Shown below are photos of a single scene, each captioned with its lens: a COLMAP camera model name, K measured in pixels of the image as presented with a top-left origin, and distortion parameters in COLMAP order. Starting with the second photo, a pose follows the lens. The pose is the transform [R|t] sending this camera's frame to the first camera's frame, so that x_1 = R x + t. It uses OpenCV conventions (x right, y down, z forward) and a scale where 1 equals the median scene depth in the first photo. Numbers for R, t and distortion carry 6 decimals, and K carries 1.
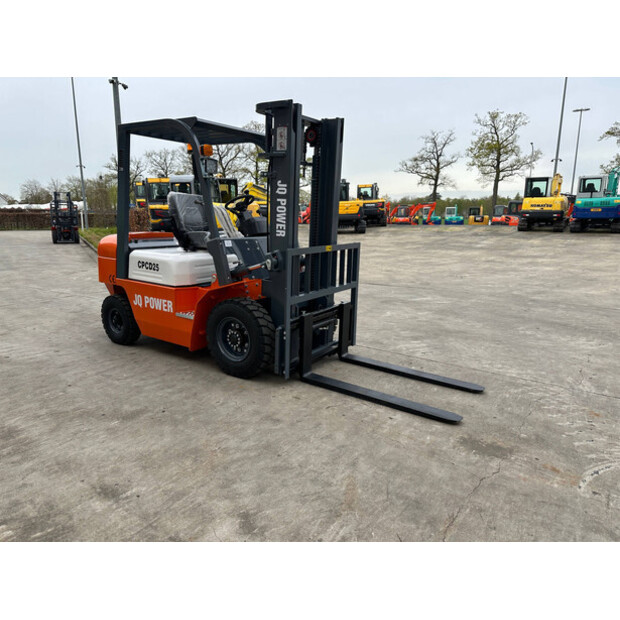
lens RADIAL K [[428.8, 0, 306.6], [0, 428.8, 314.6], [0, 0, 1]] dist [0.067928, -0.091885]
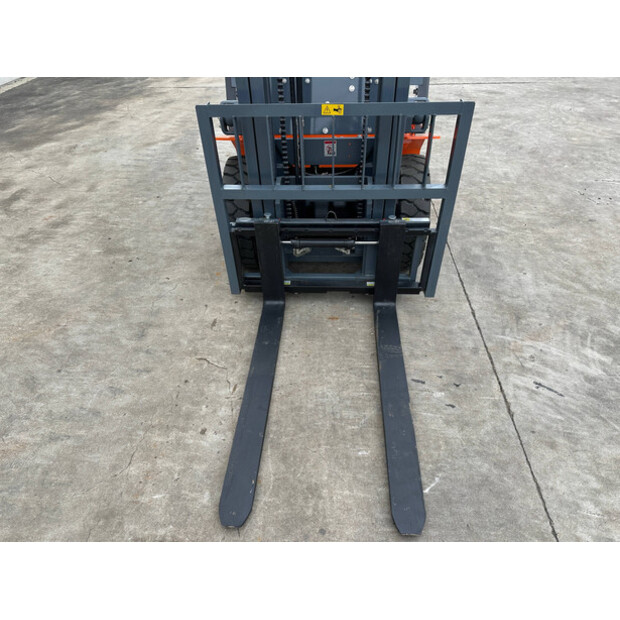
lens RADIAL K [[435.9, 0, 314.4], [0, 435.9, 311.4], [0, 0, 1]] dist [0.030306, -0.036910]
pose [[0.522351, 0.528588, -0.669137, 0.445376], [-0.164422, 0.832407, 0.529211, -0.199718], [0.836729, -0.166413, 0.521720, 0.594145]]
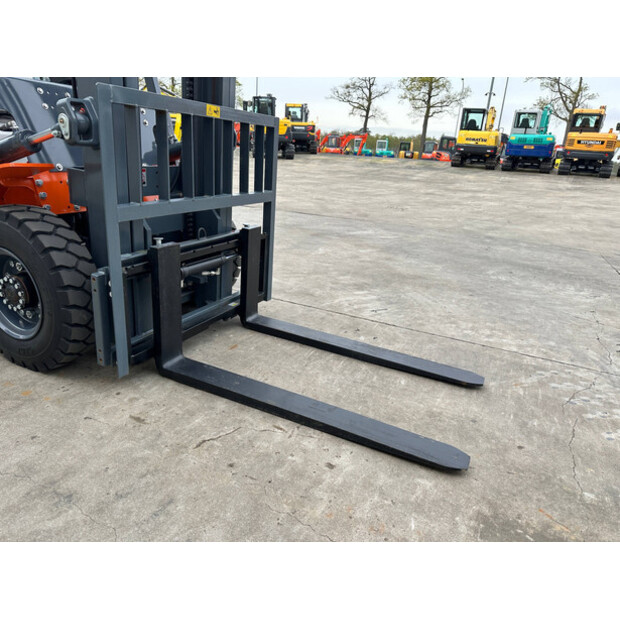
lens RADIAL K [[428.8, 0, 306.6], [0, 428.8, 314.6], [0, 0, 1]] dist [0.067928, -0.091885]
pose [[0.985910, -0.004148, 0.167224, 0.063566], [-0.020086, 0.989524, 0.142966, 0.003630], [-0.166065, -0.144311, 0.975498, 0.399395]]
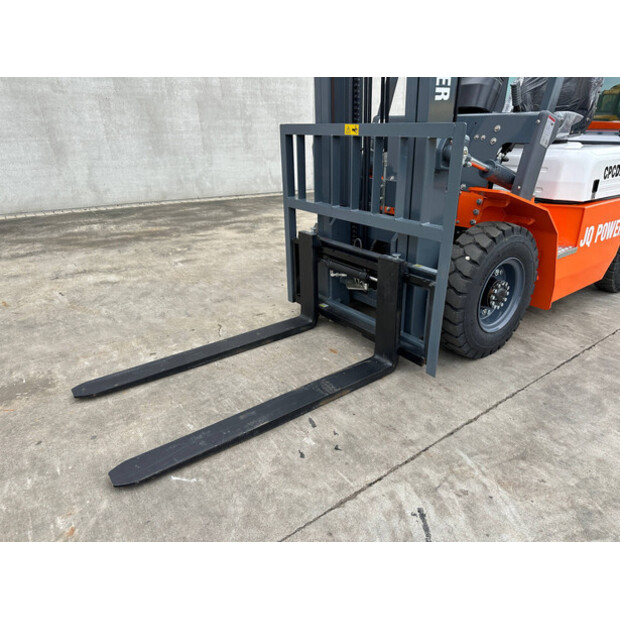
lens RADIAL K [[442.3, 0, 316.8], [0, 442.3, 310.9], [0, 0, 1]] dist [0.040044, -0.051066]
pose [[-0.320700, 0.350663, -0.879879, 0.550667], [-0.218101, 0.876644, 0.428868, -0.163024], [0.921728, 0.329441, -0.204660, 1.006026]]
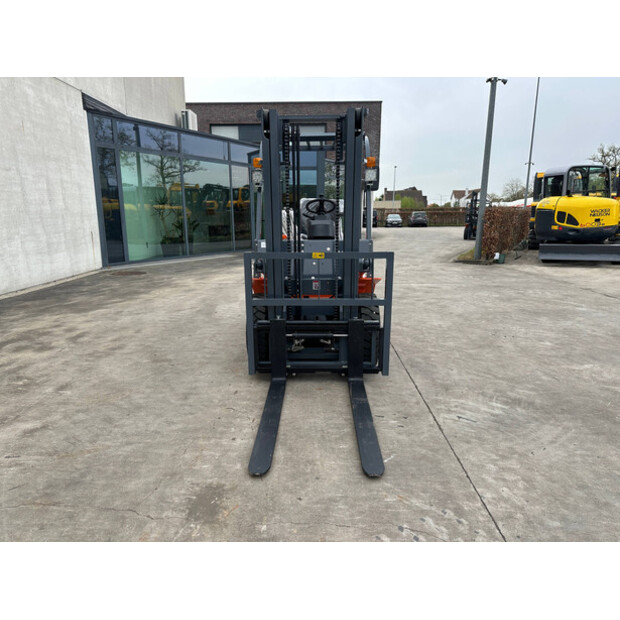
lens RADIAL K [[432.0, 0, 310.3], [0, 432.0, 308.8], [0, 0, 1]] dist [0.067594, -0.092524]
pose [[0.549779, 0.174037, -0.816979, 0.722323], [-0.177988, 0.980001, 0.088989, -0.107332], [0.816127, 0.096488, 0.569760, 0.409375]]
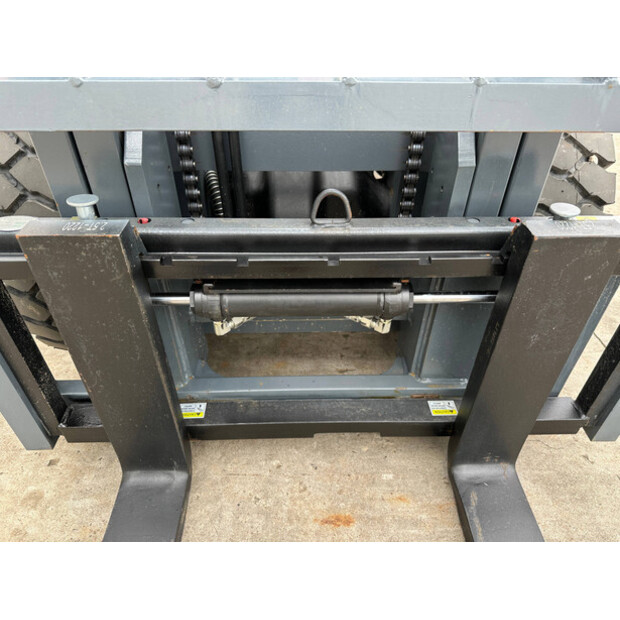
lens RADIAL K [[432.0, 0, 310.3], [0, 432.0, 308.8], [0, 0, 1]] dist [0.067594, -0.092524]
pose [[0.583049, 0.484872, -0.651885, 0.139817], [-0.181906, 0.859922, 0.476911, -0.054356], [0.791811, -0.159481, 0.589578, 0.815866]]
